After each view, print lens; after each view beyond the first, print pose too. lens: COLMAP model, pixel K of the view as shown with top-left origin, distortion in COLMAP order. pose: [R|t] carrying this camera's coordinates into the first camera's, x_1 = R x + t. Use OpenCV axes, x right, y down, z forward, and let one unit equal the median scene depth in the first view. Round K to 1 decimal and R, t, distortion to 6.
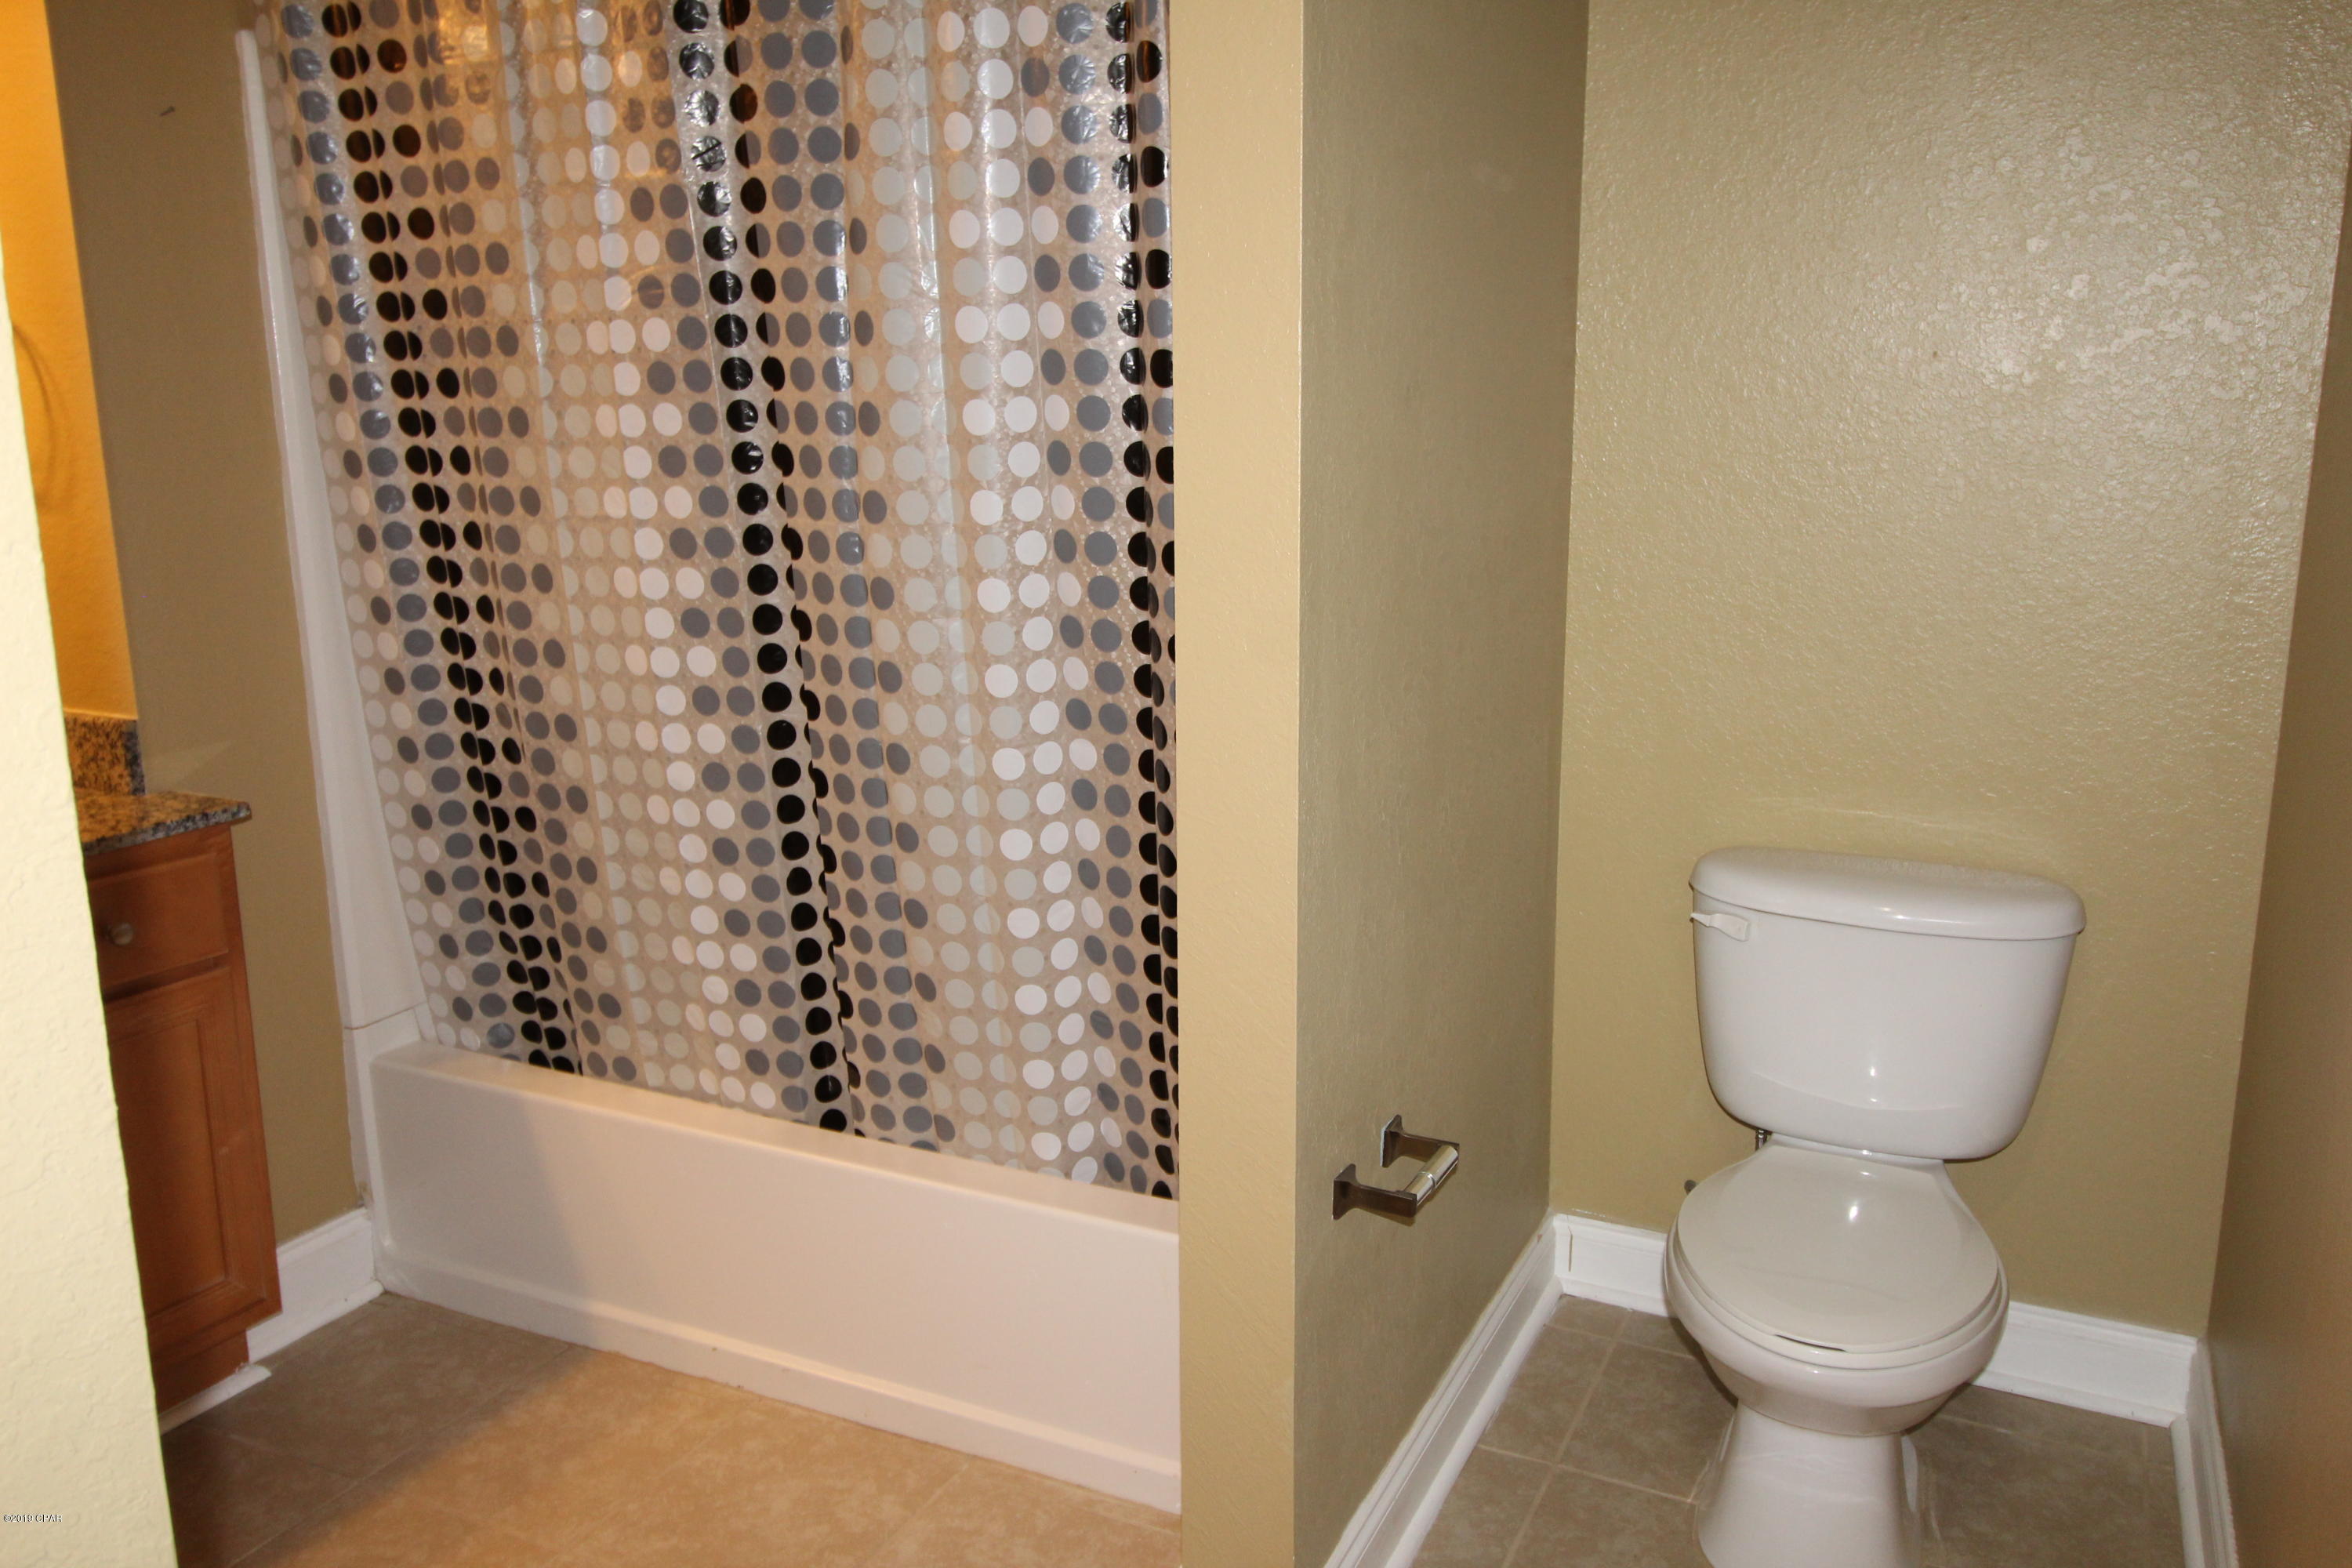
lens RADIAL K [[1853.0, 0, 1176.5], [0, 1853.0, 757.4], [0, 0, 1]] dist [0.016318, -0.011962]
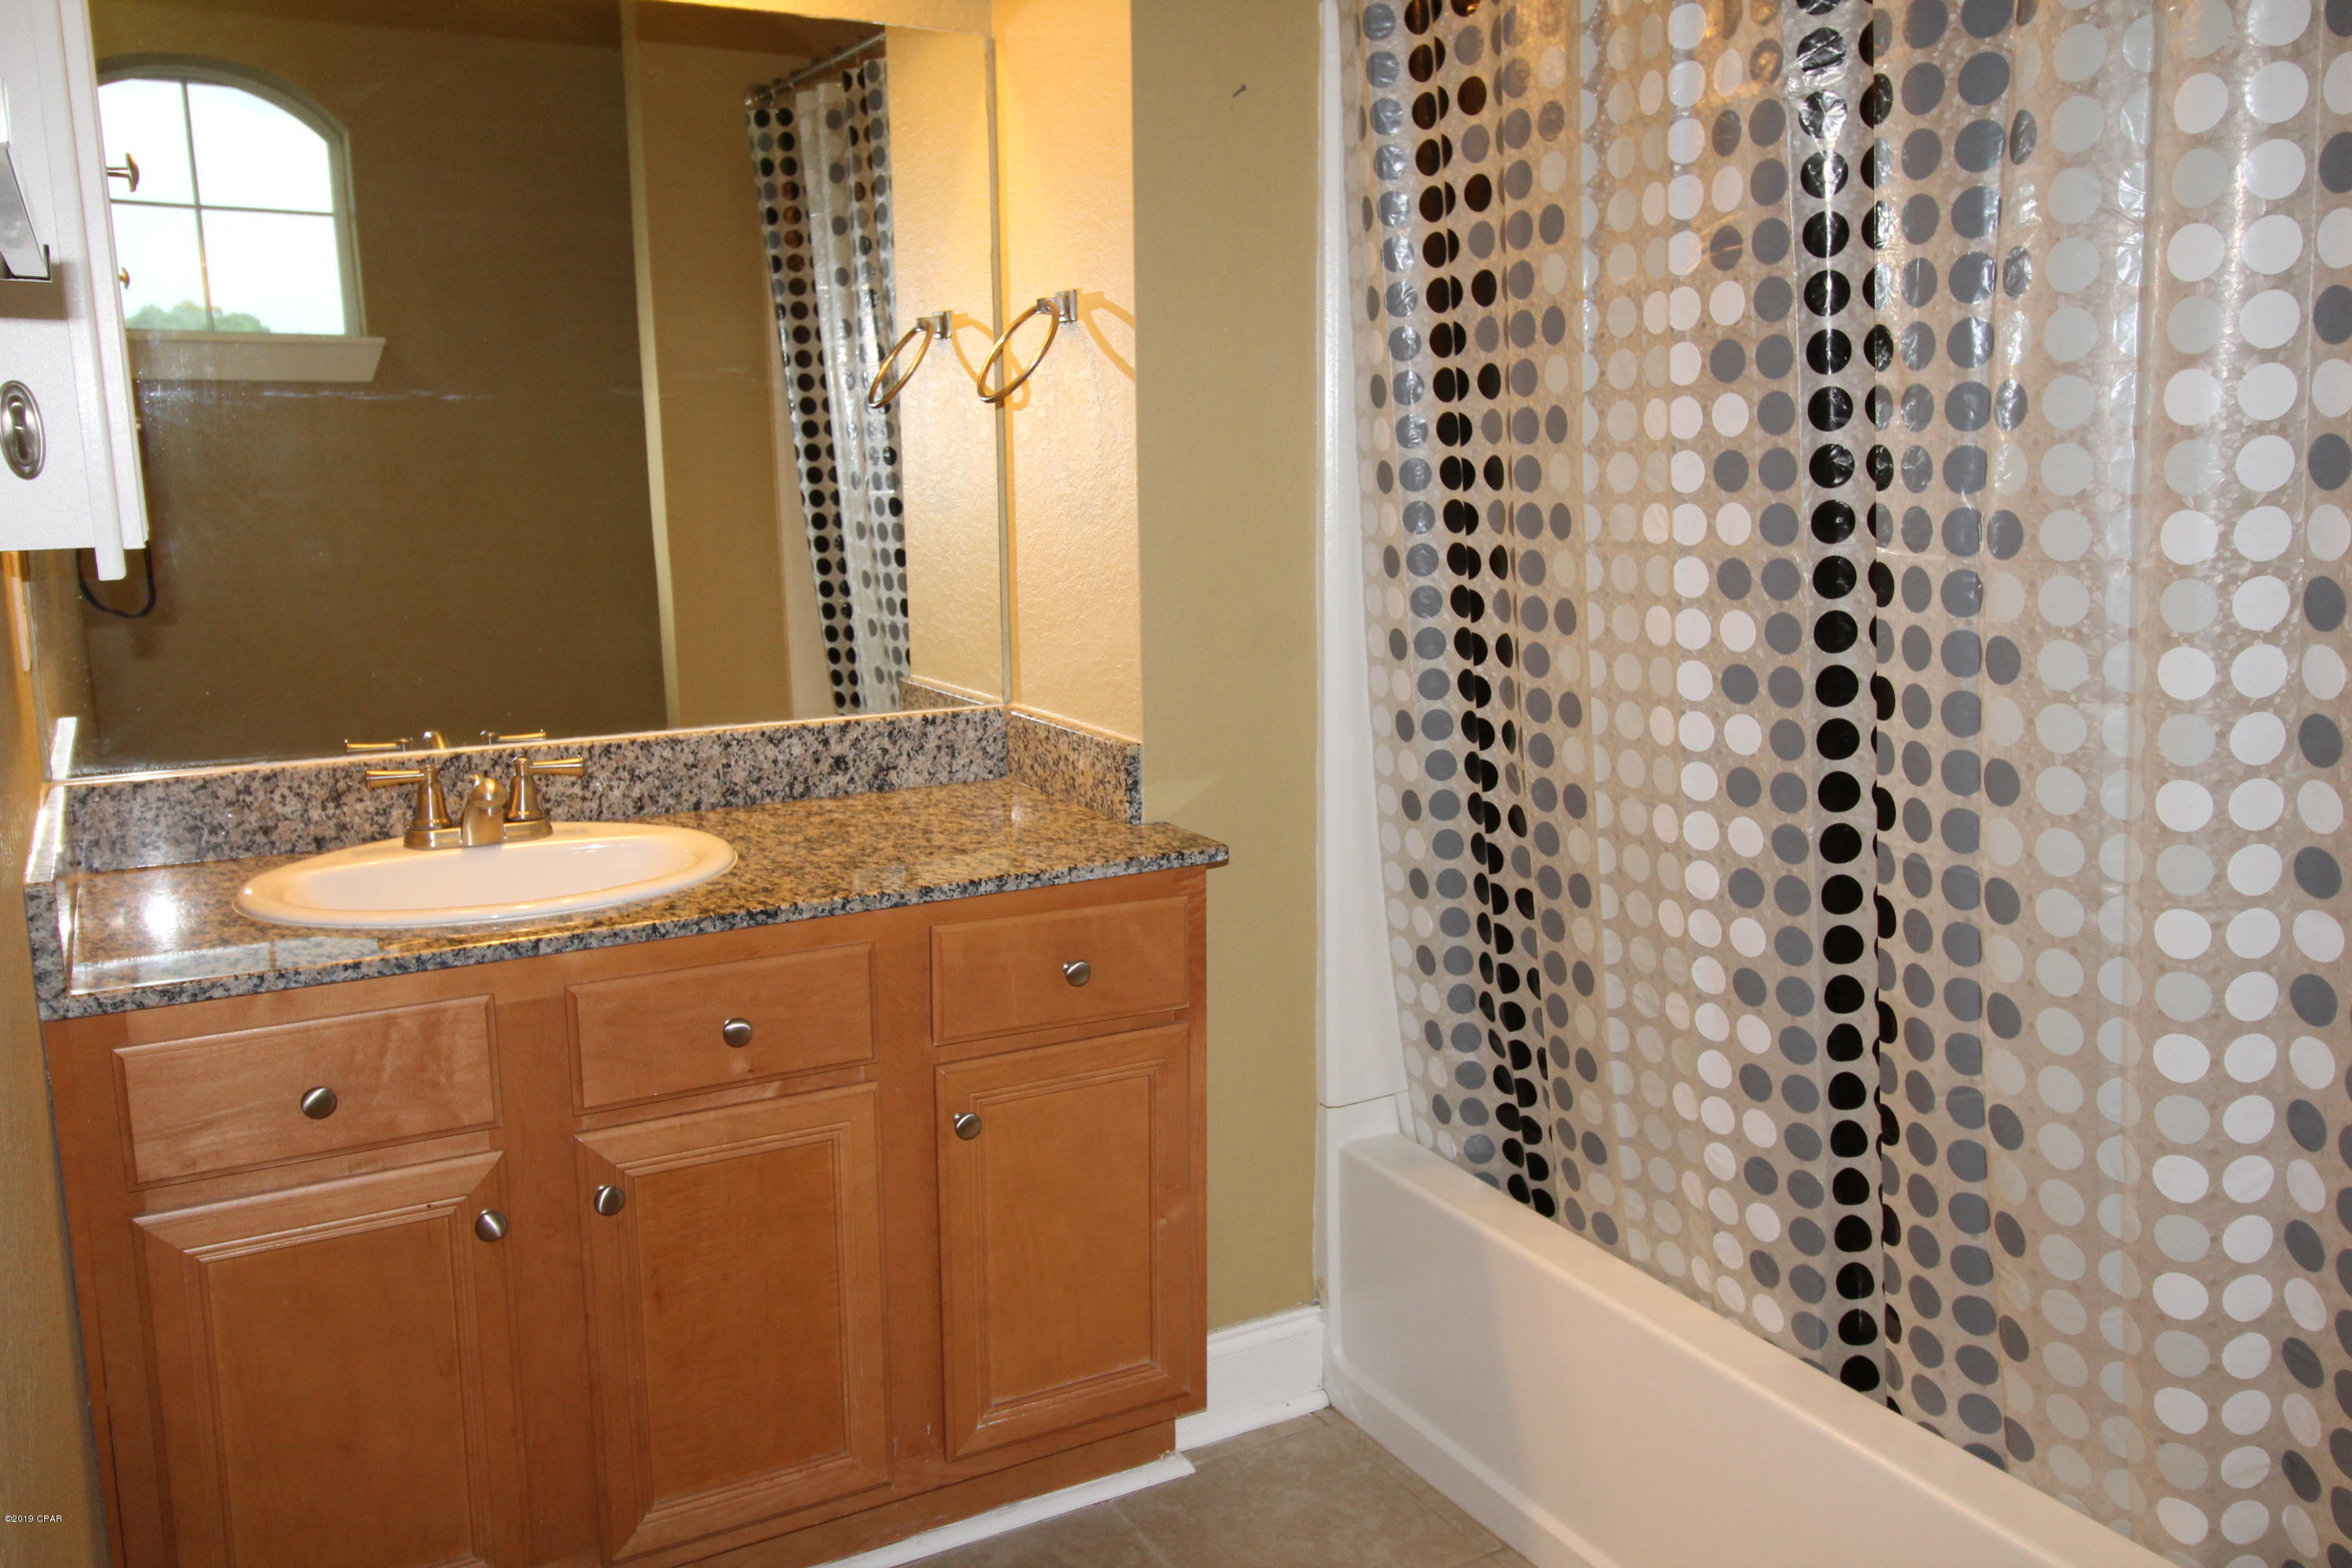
lens RADIAL K [[1853.0, 0, 1176.5], [0, 1853.0, 757.4], [0, 0, 1]] dist [0.016318, -0.011962]
pose [[0.820155, 0.096436, -0.563956, -0.016739], [-0.115812, 0.993270, 0.001424, -0.016741], [0.560298, 0.064145, 0.825803, 0.241649]]
